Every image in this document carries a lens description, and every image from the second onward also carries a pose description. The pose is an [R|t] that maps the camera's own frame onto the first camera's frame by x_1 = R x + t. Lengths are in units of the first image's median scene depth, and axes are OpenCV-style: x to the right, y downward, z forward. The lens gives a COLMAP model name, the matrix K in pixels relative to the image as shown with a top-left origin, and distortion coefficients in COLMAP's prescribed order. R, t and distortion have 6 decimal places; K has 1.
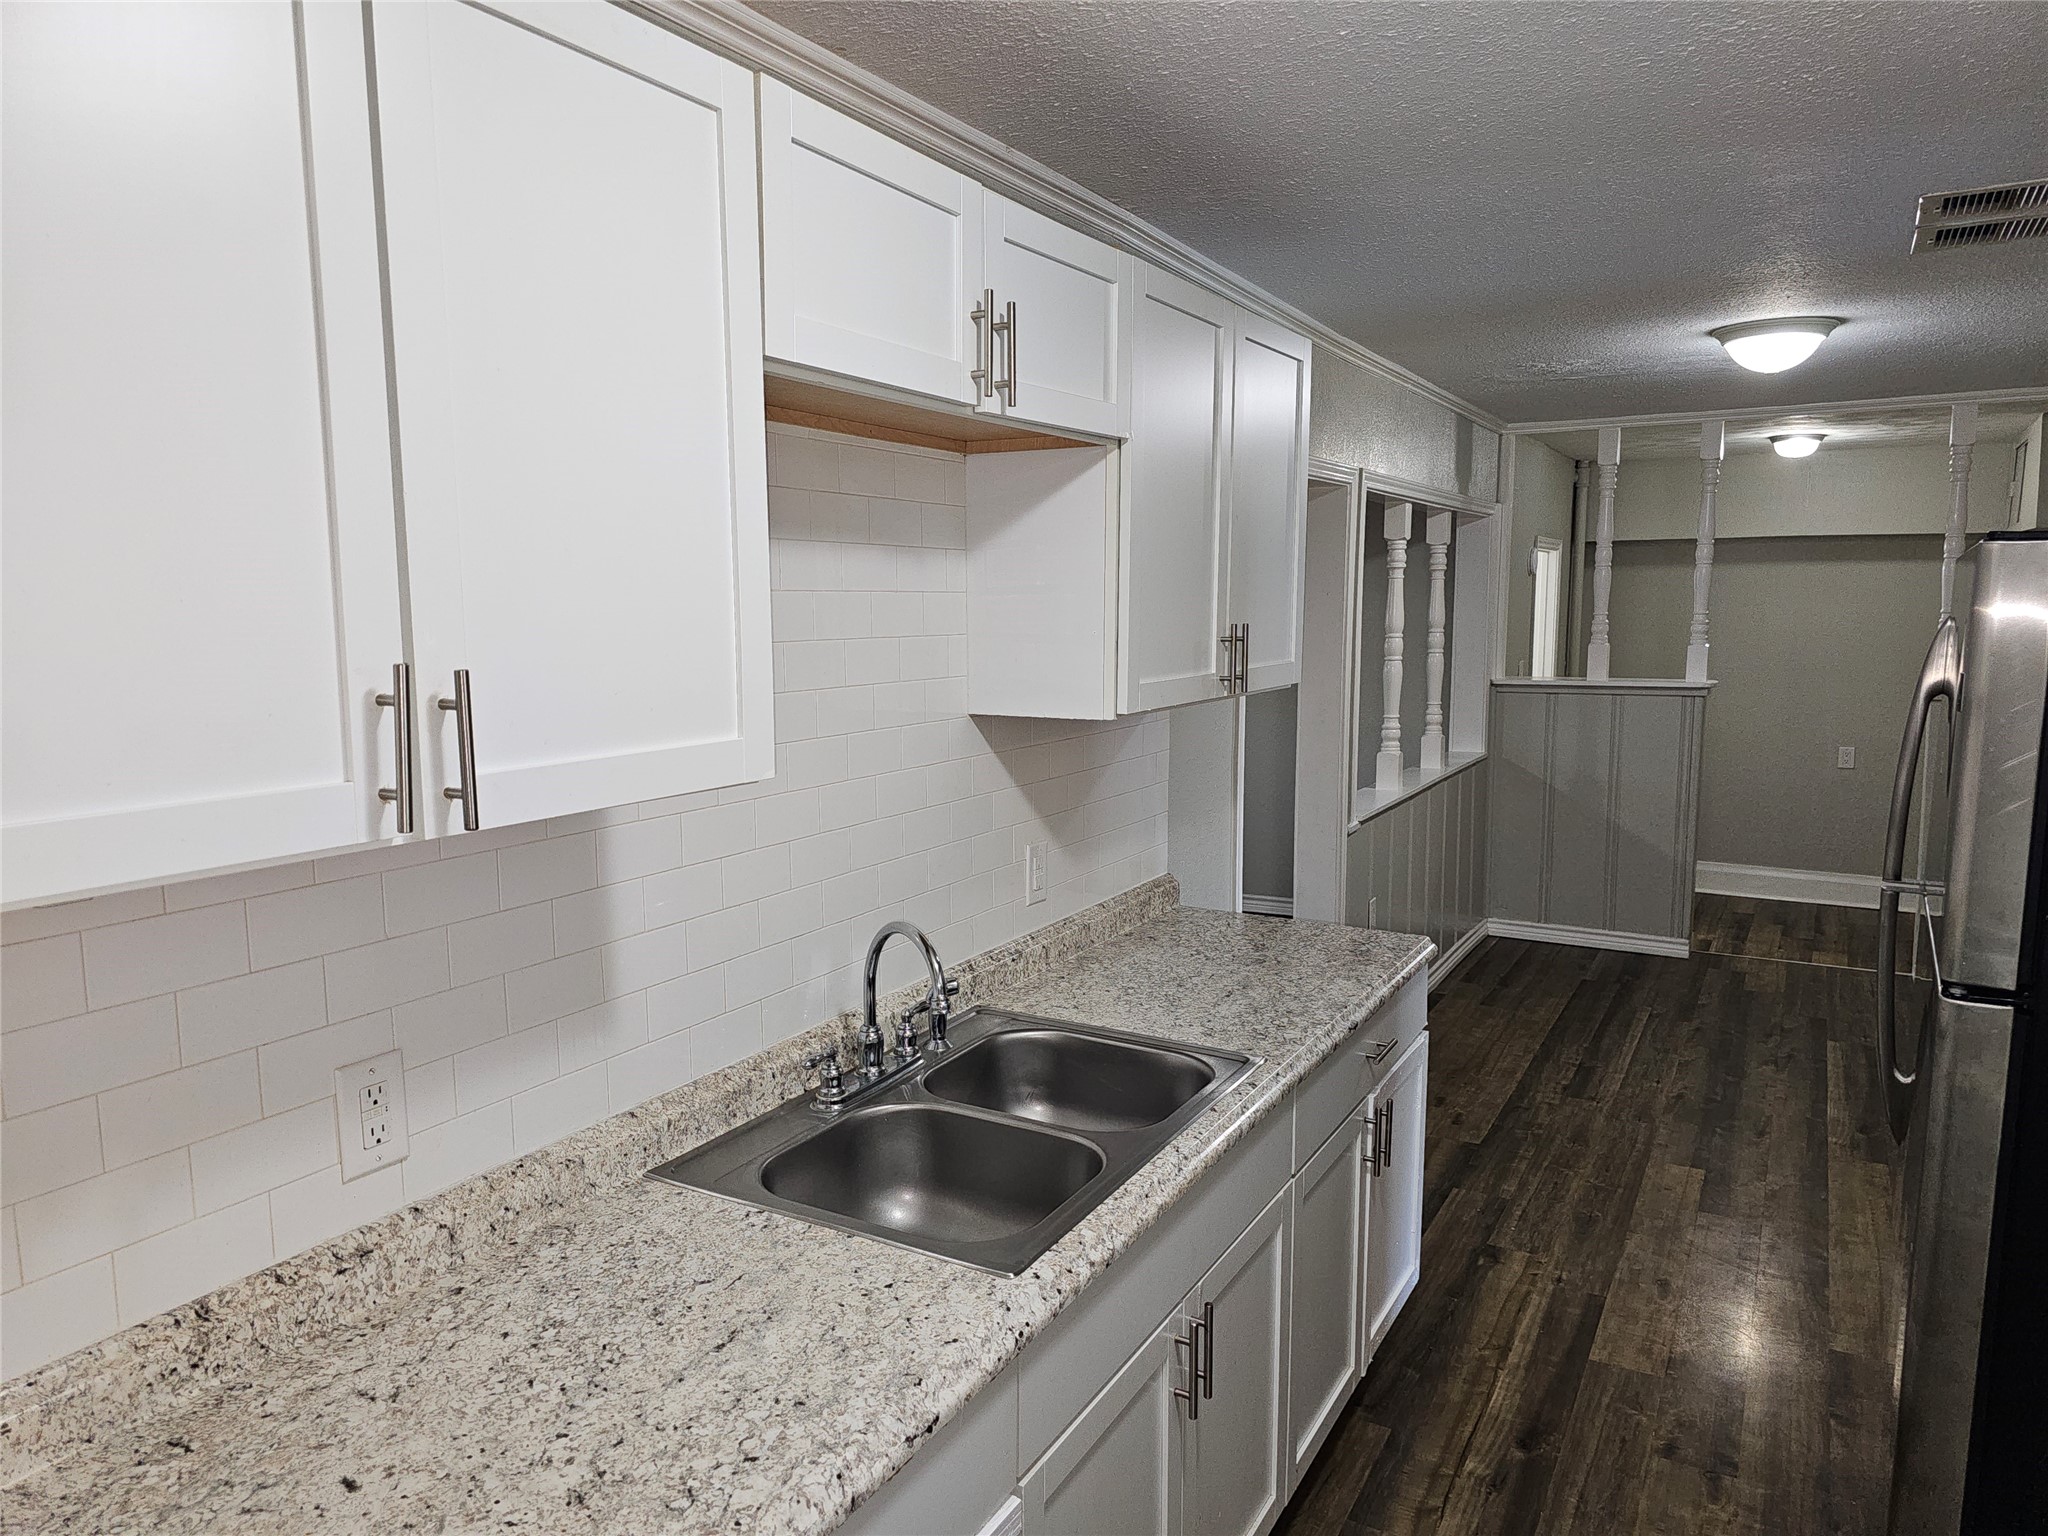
lens RADIAL K [[1372.1, 0, 1032.6], [0, 1372.1, 763.3], [0, 0, 1]] dist [0.055537, -0.051939]
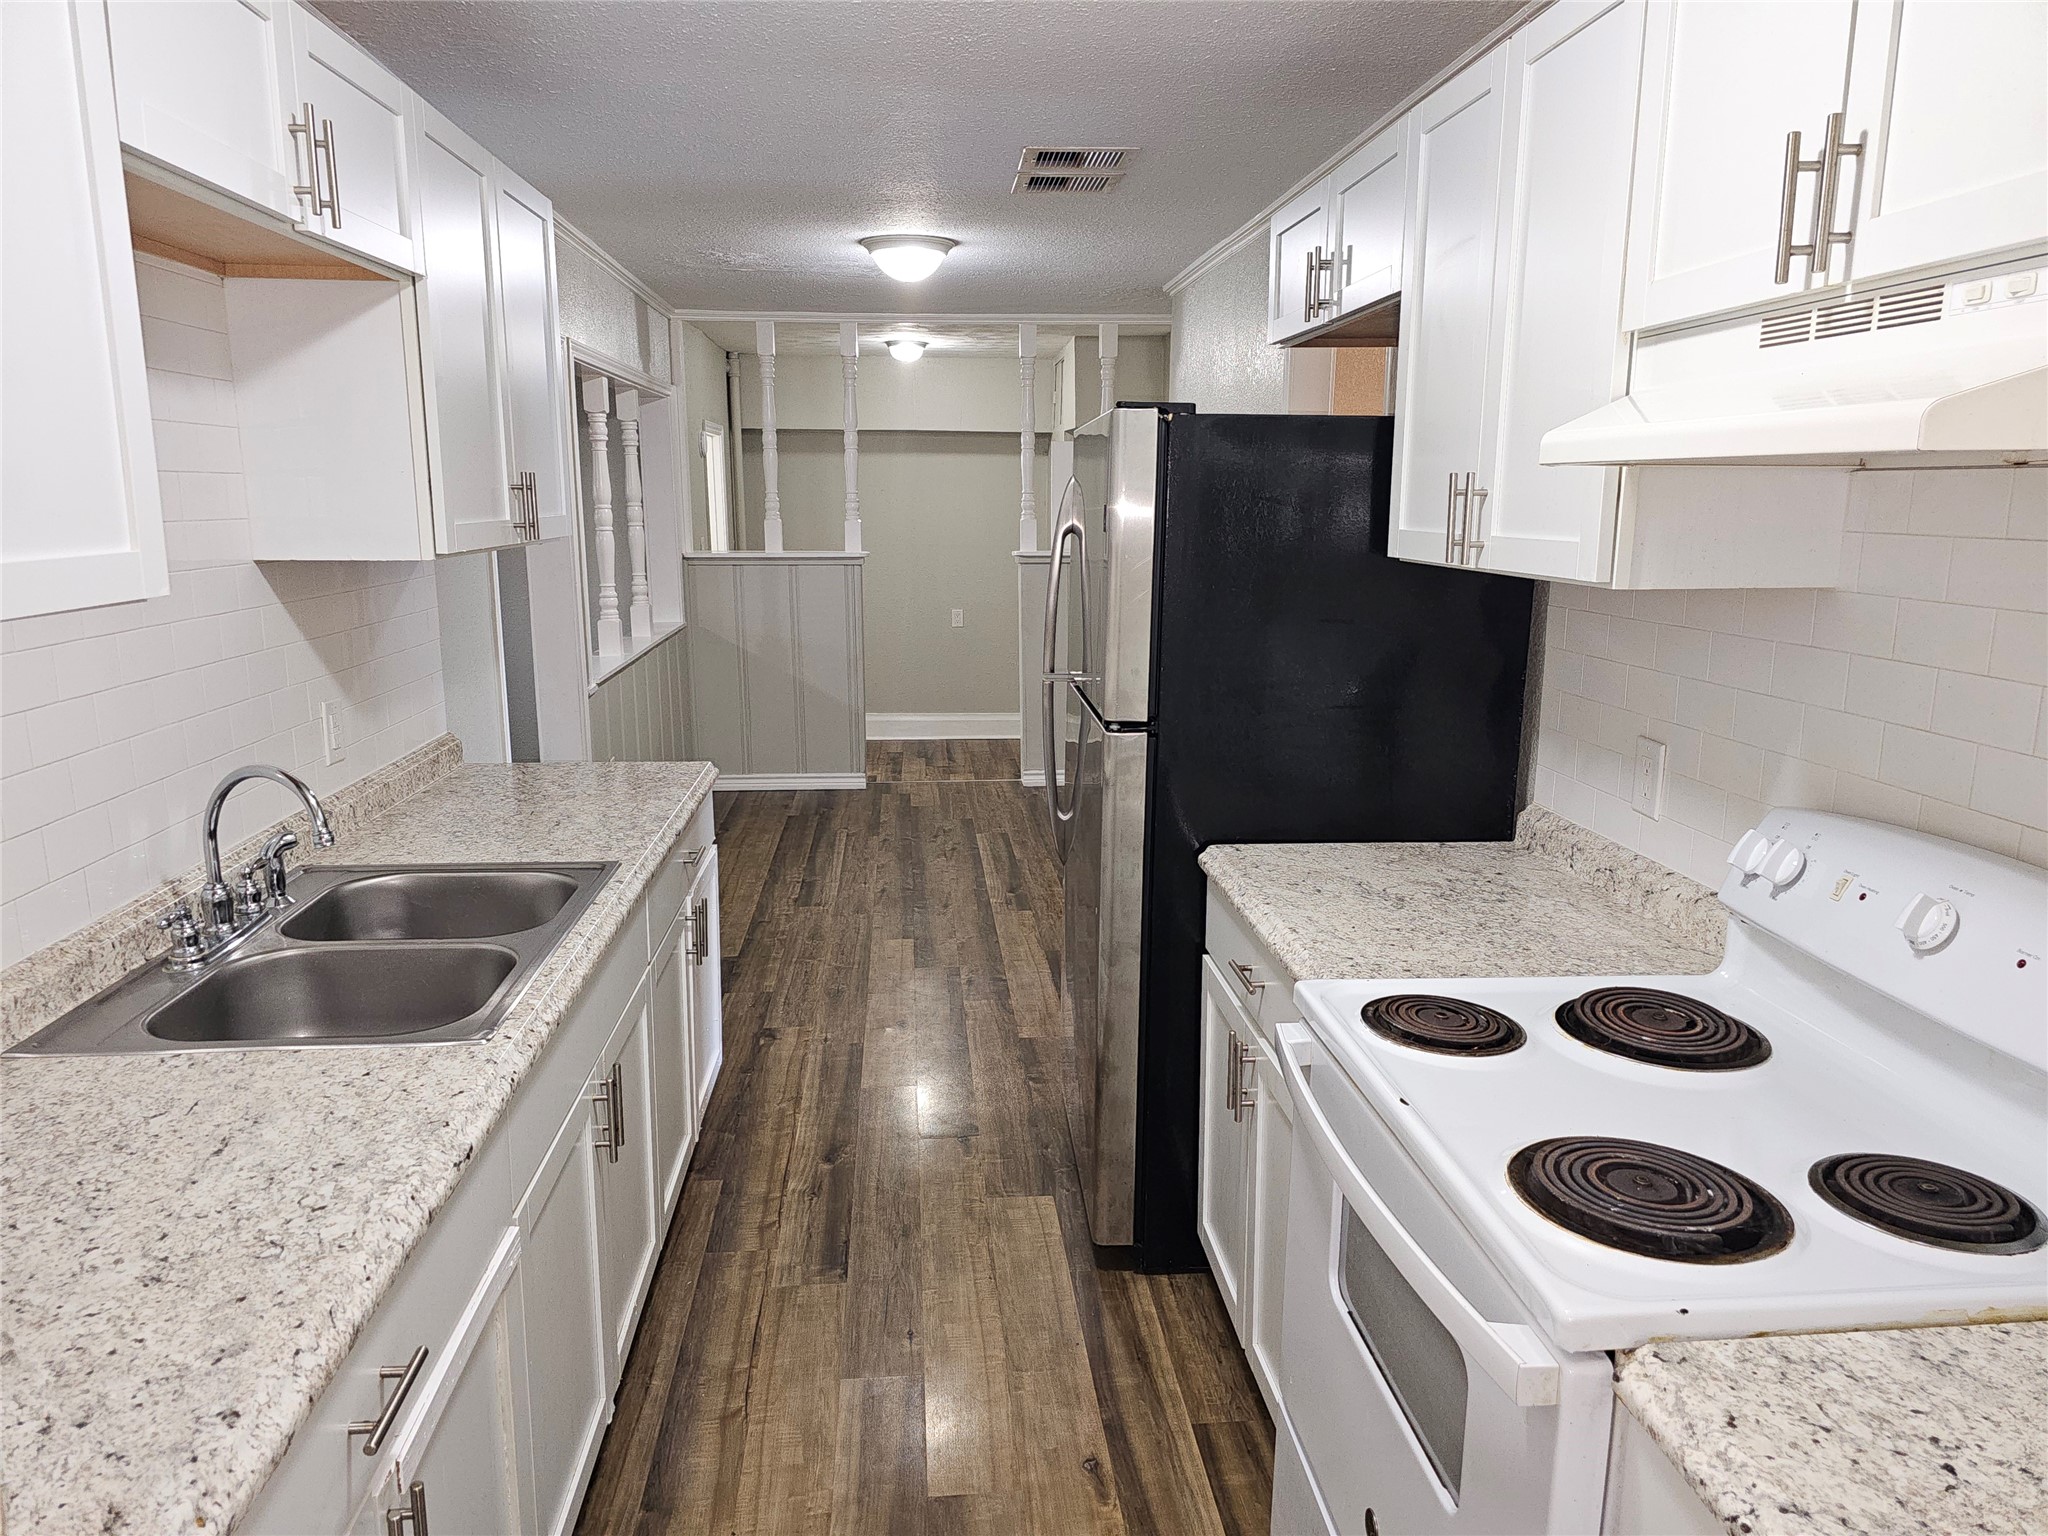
lens RADIAL K [[1372.1, 0, 1032.6], [0, 1372.1, 763.3], [0, 0, 1]] dist [0.055537, -0.051939]
pose [[0.817940, -0.106170, 0.565422, -0.130144], [0.065284, 0.993605, 0.092130, 0.039129], [-0.571587, -0.038444, 0.819640, -0.072844]]
